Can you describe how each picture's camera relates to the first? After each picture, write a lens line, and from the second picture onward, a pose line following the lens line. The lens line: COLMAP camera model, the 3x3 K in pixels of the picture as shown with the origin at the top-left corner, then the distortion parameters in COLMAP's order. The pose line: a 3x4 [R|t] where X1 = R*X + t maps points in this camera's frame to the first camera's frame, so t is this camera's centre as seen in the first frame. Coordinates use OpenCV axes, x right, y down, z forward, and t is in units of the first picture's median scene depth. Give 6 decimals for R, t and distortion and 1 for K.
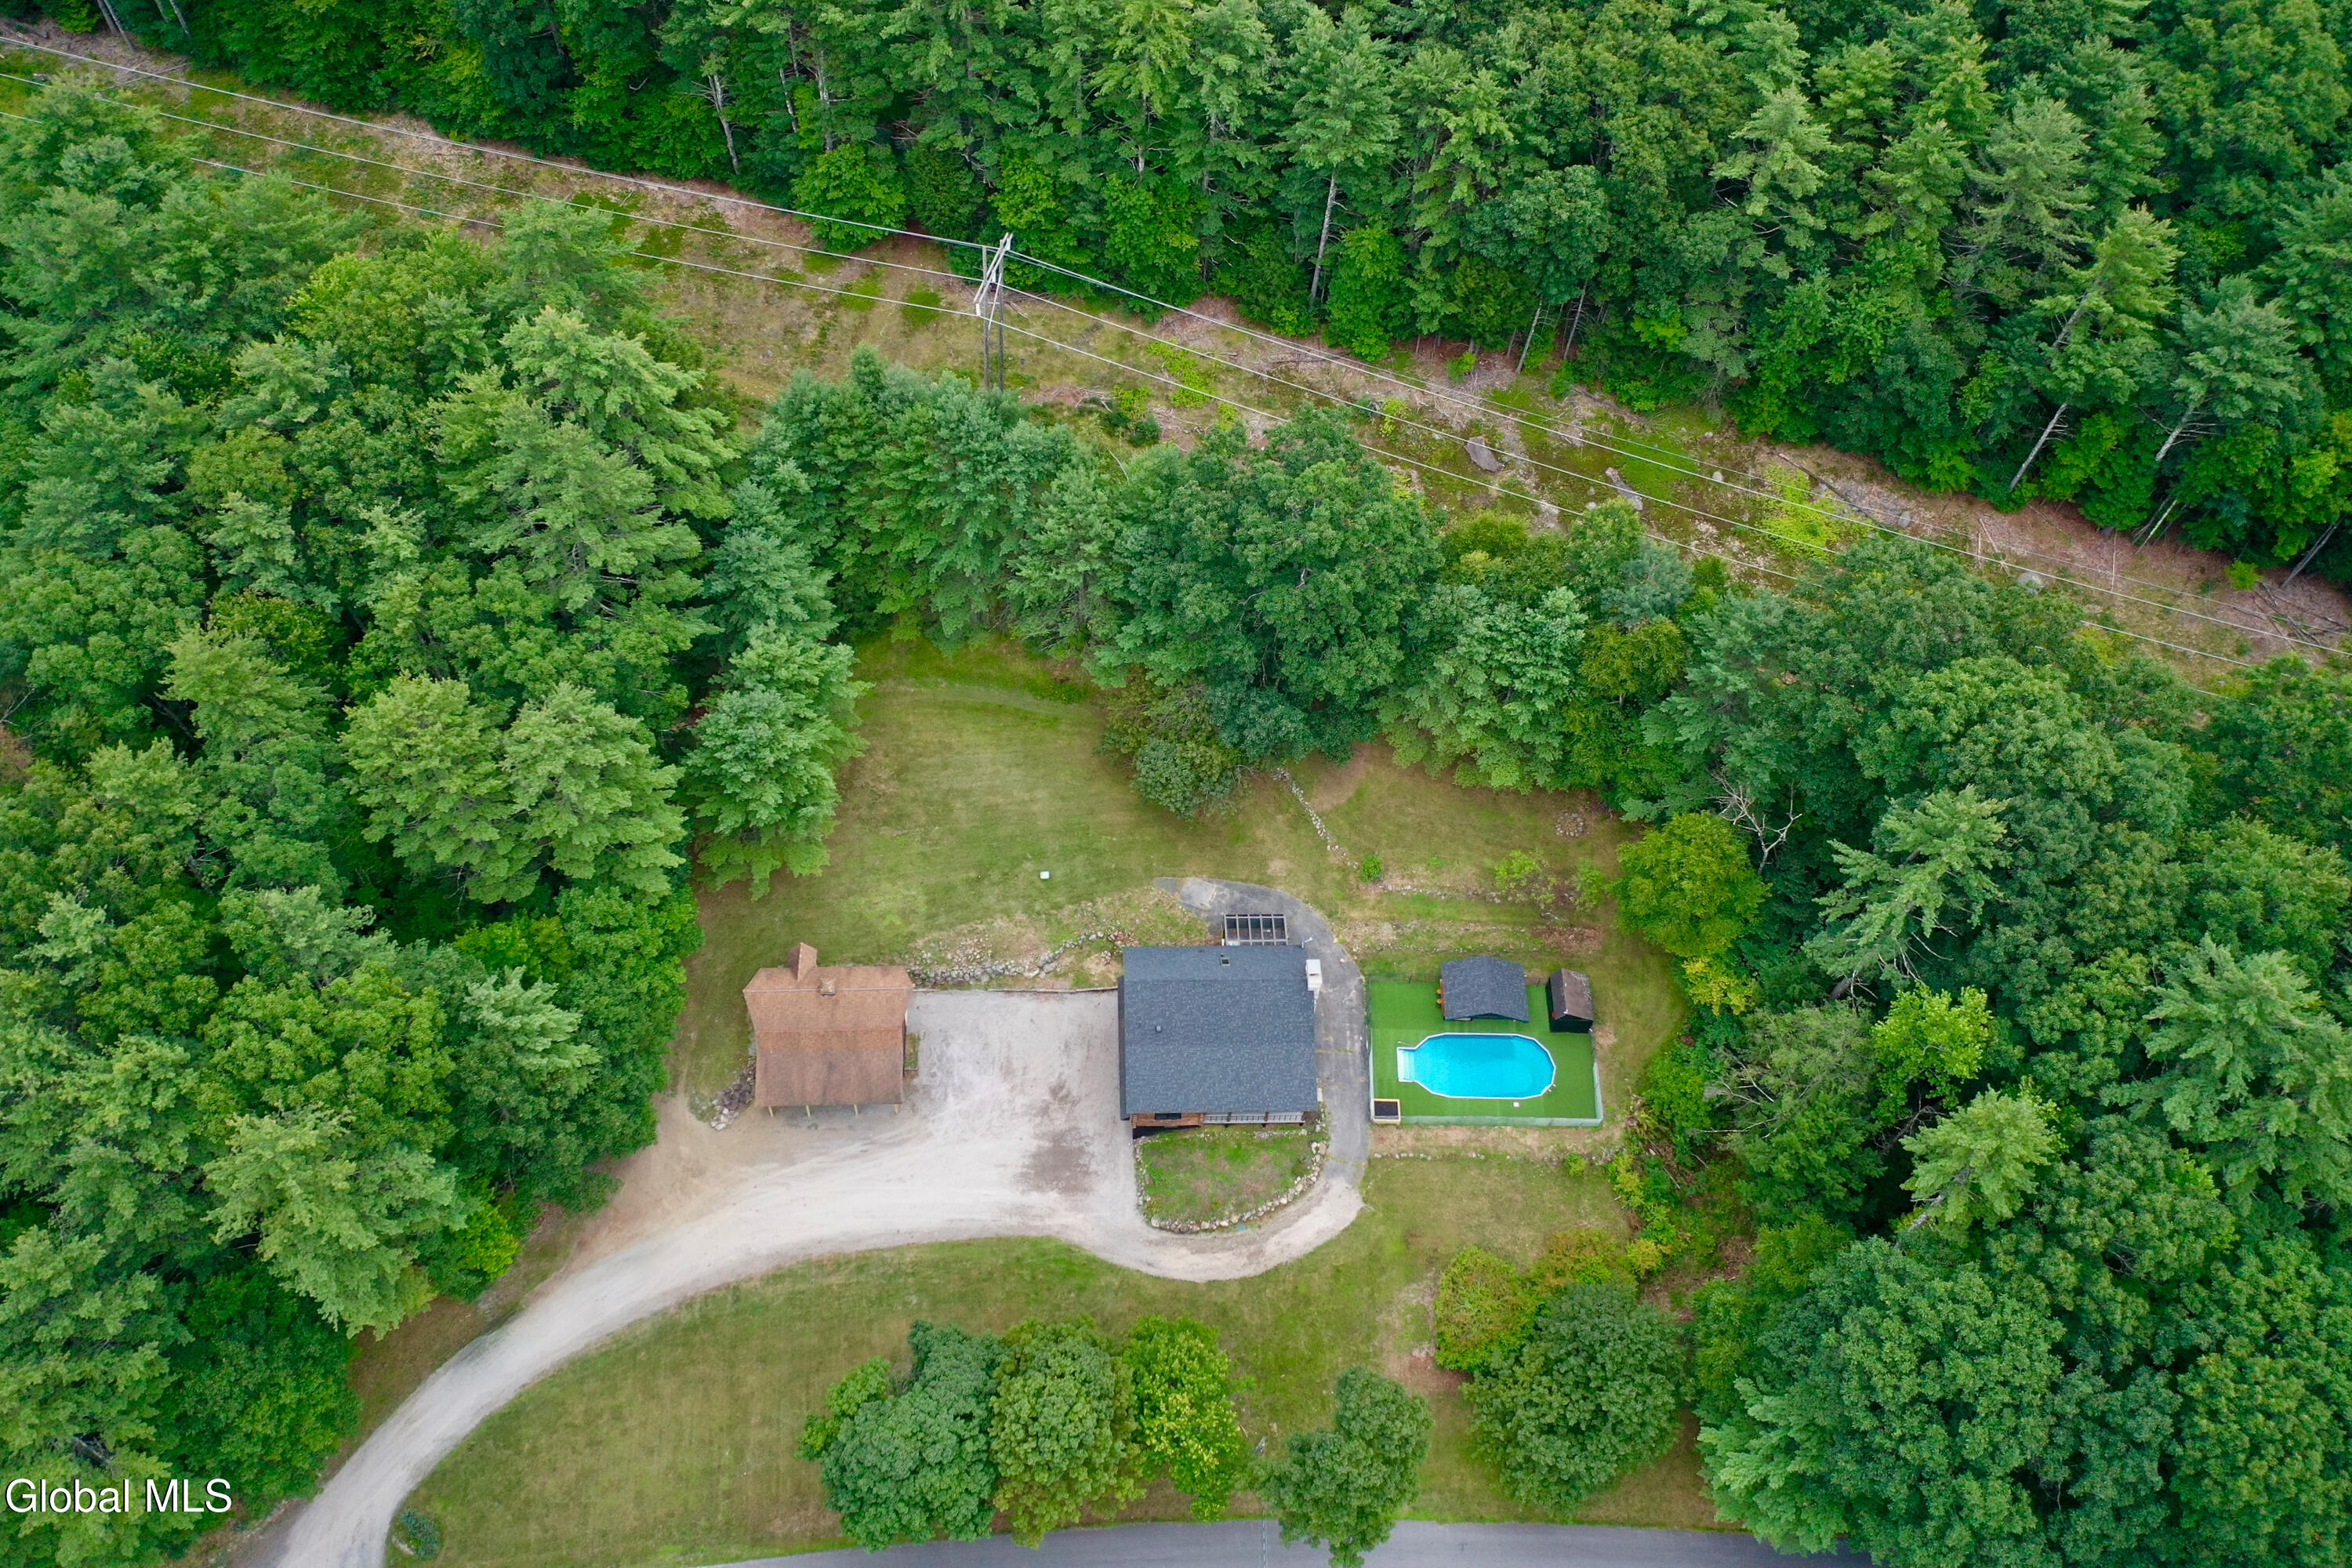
lens RADIAL K [[1935.8, 0, 1167.9], [0, 1935.8, 781.8], [0, 0, 1]] dist [0.011893, 0.008967]
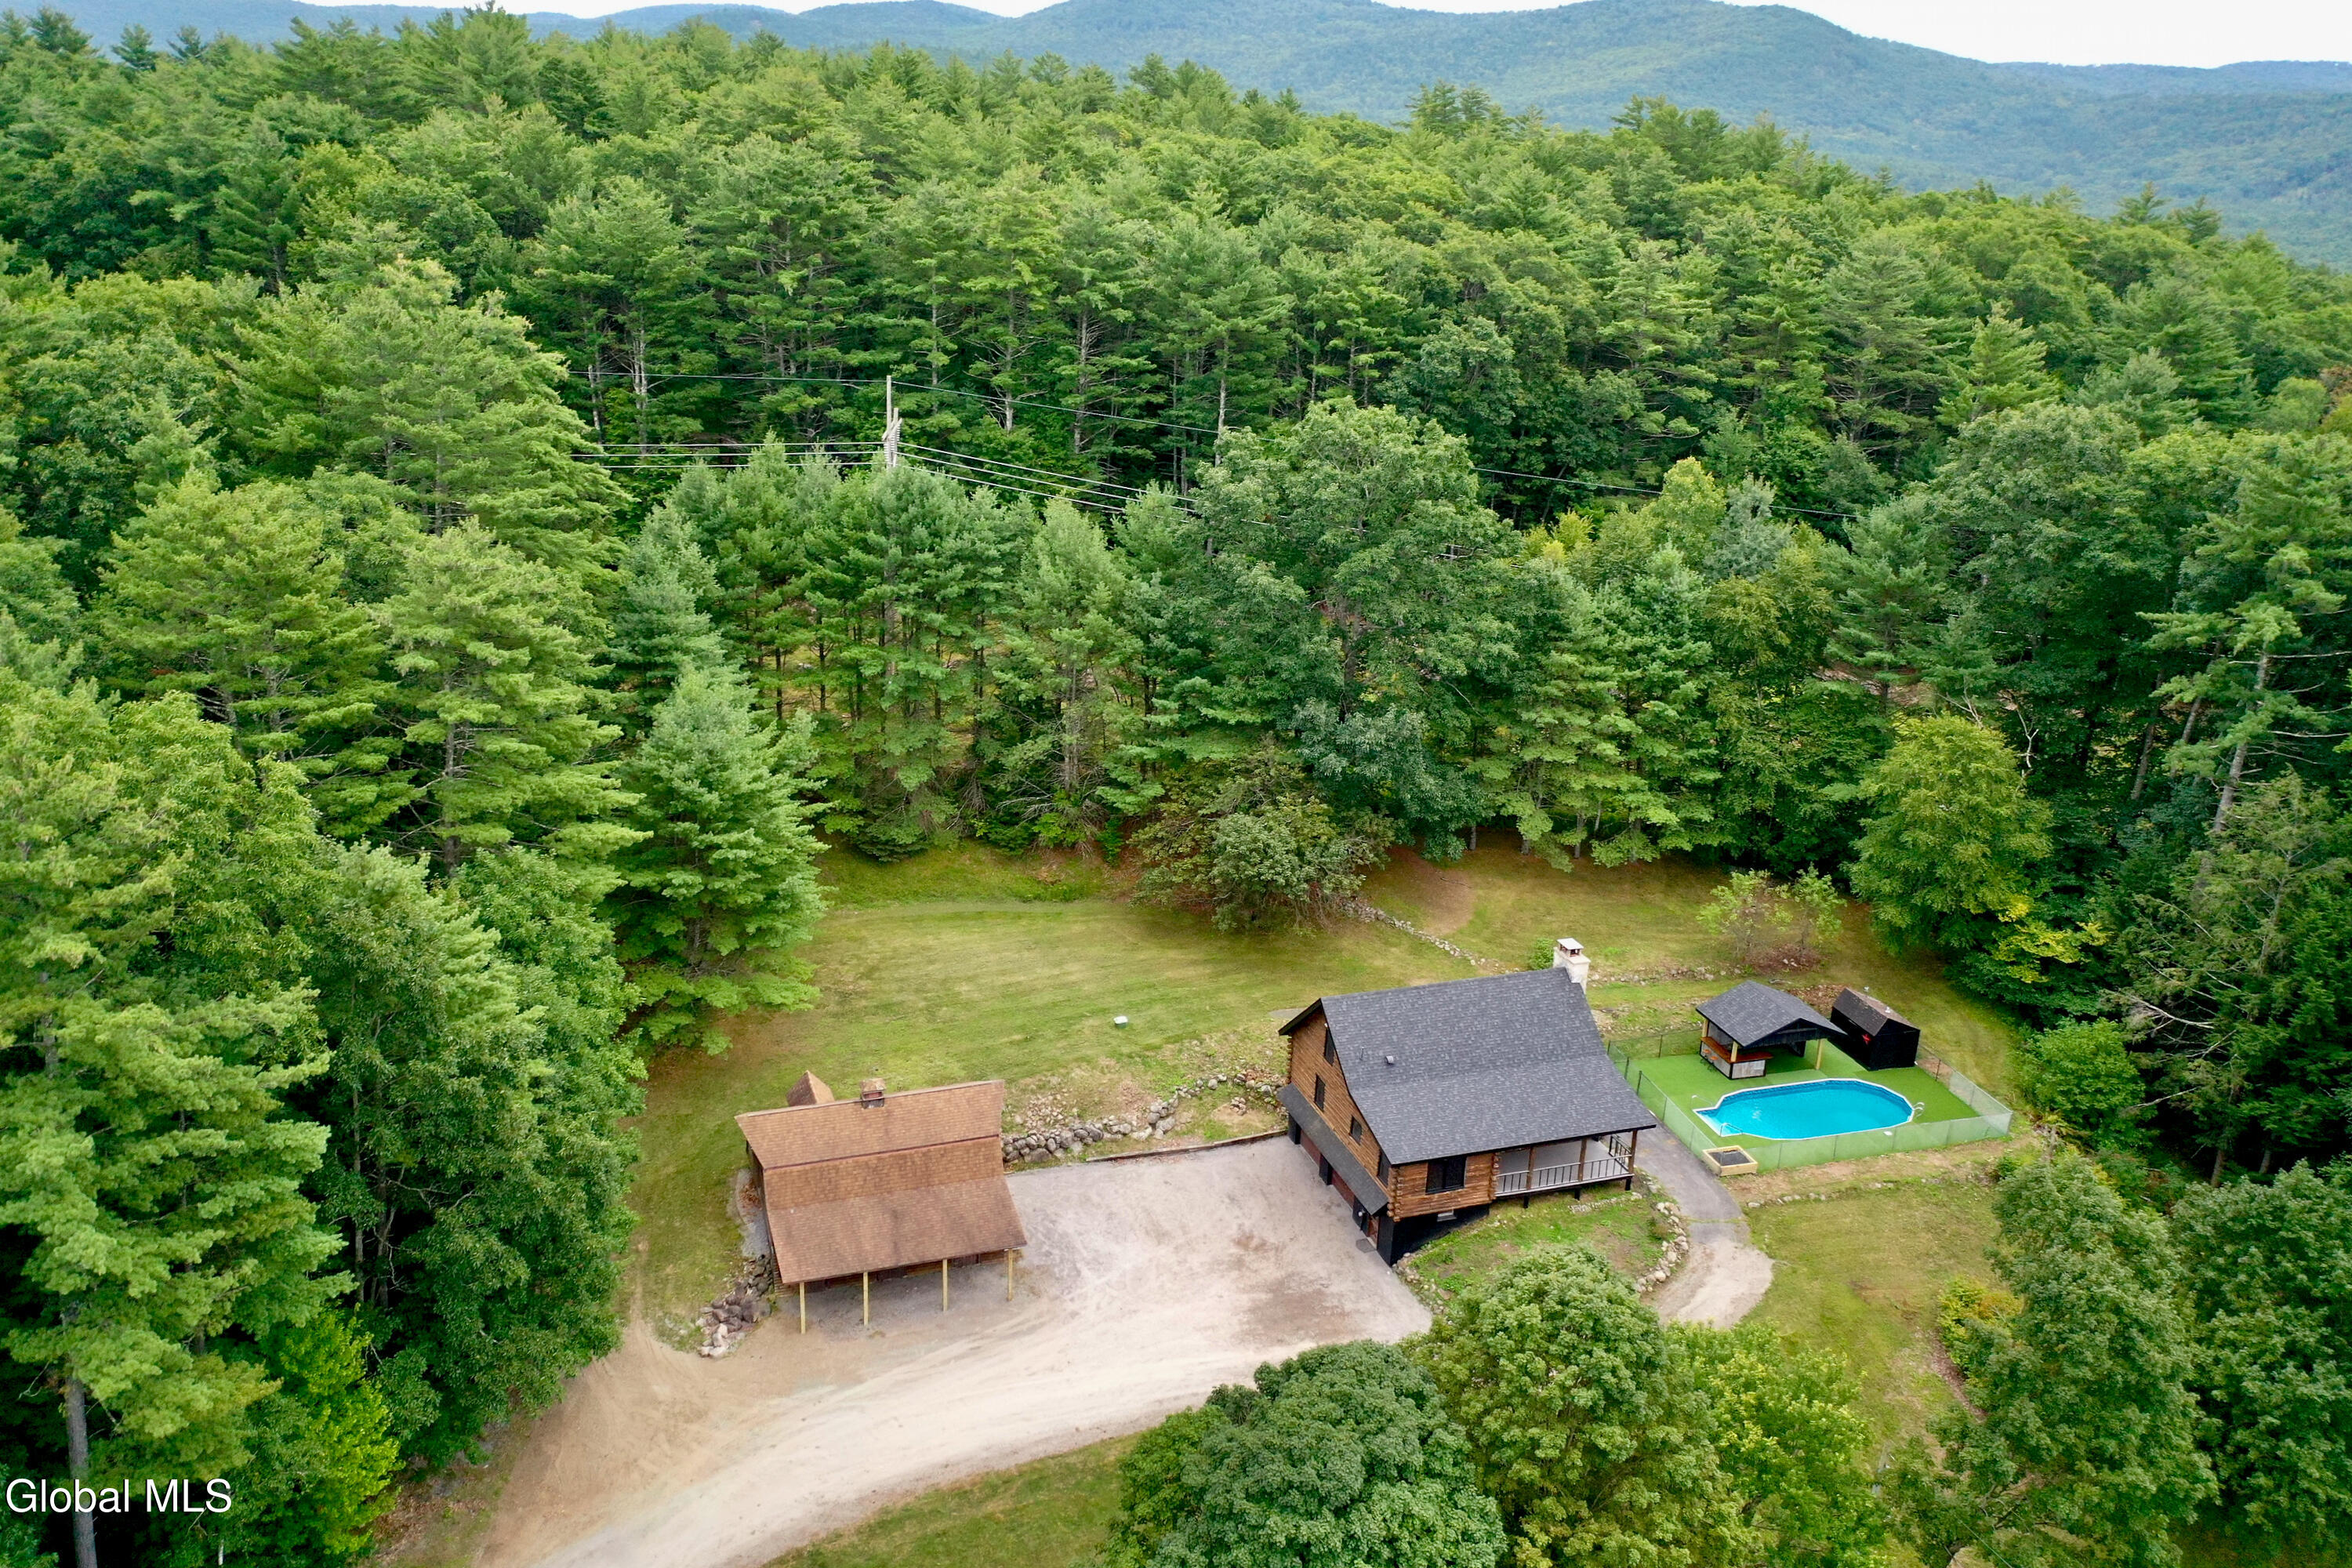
lens RADIAL K [[1935.8, 0, 1167.9], [0, 1935.8, 781.8], [0, 0, 1]] dist [0.011893, 0.008967]
pose [[0.956372, -0.107775, 0.271547, -0.239519], [0.246822, 0.795346, -0.553627, 0.389082], [-0.156307, 0.596497, 0.787248, 0.430329]]
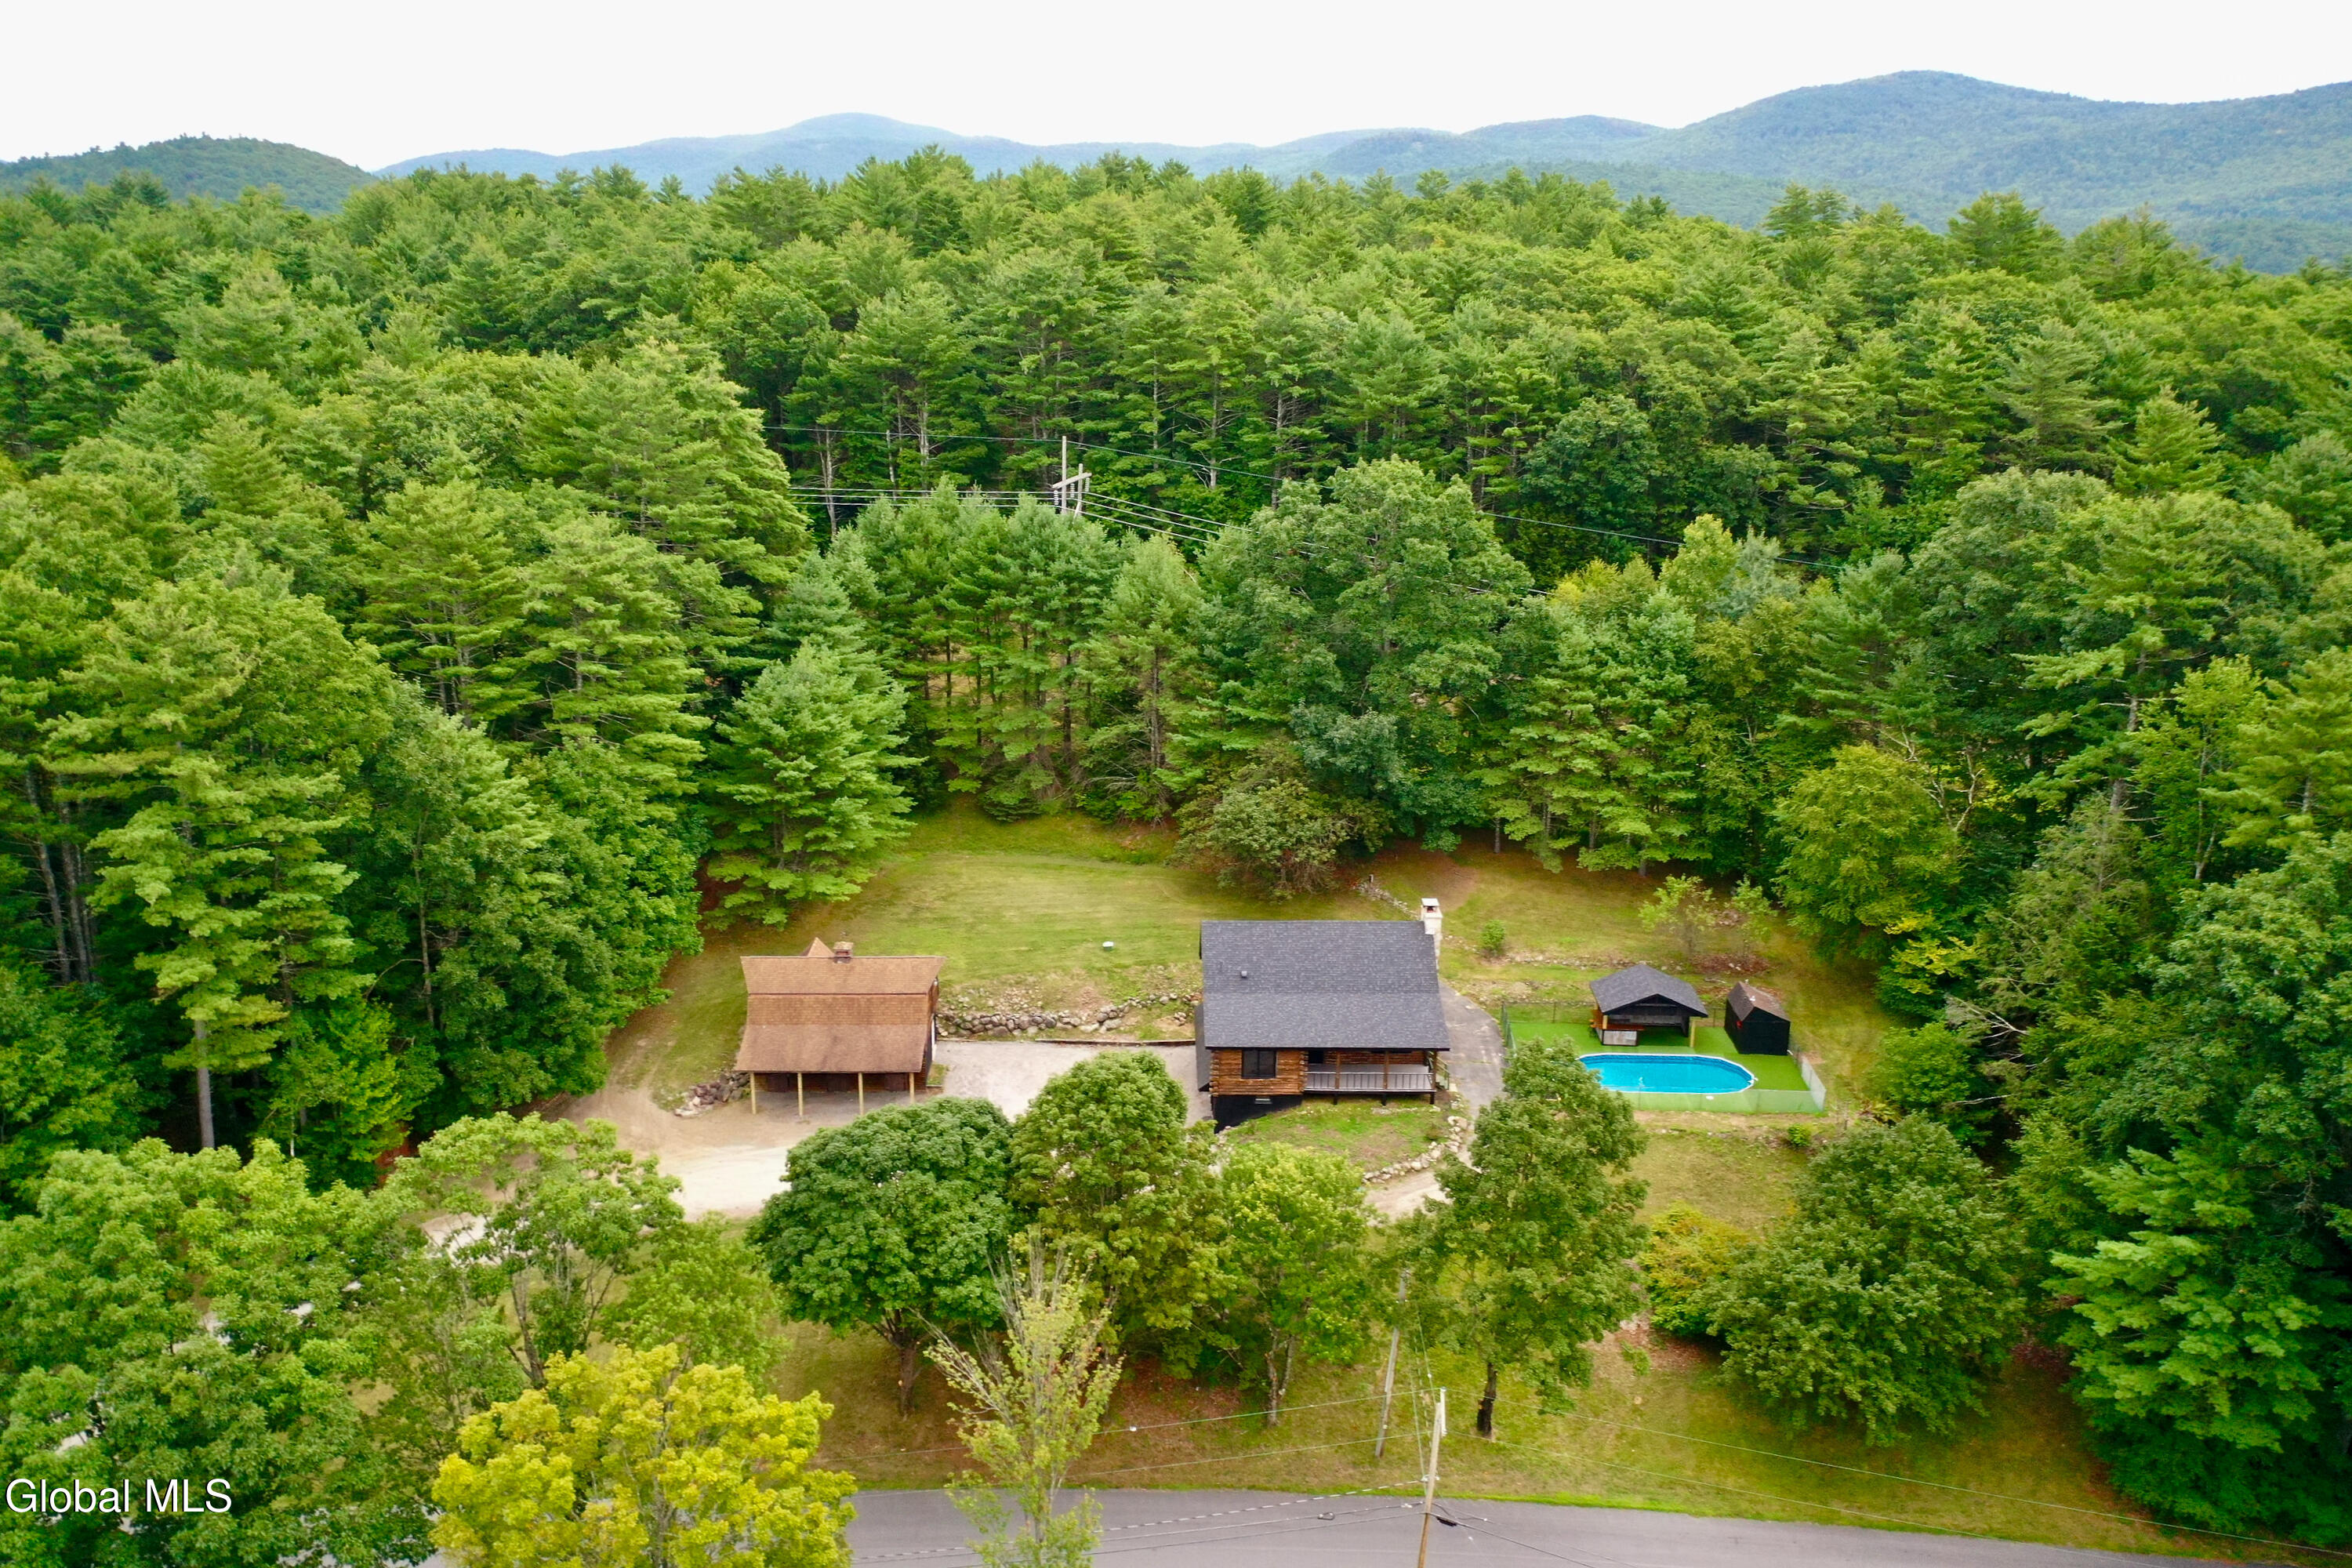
lens RADIAL K [[1935.8, 0, 1167.9], [0, 1935.8, 781.8], [0, 0, 1]] dist [0.011893, 0.008967]
pose [[0.998999, -0.026578, -0.035980, -0.005213], [-0.002303, 0.772719, -0.634744, 0.566588], [0.044673, 0.634191, 0.771885, 0.317588]]
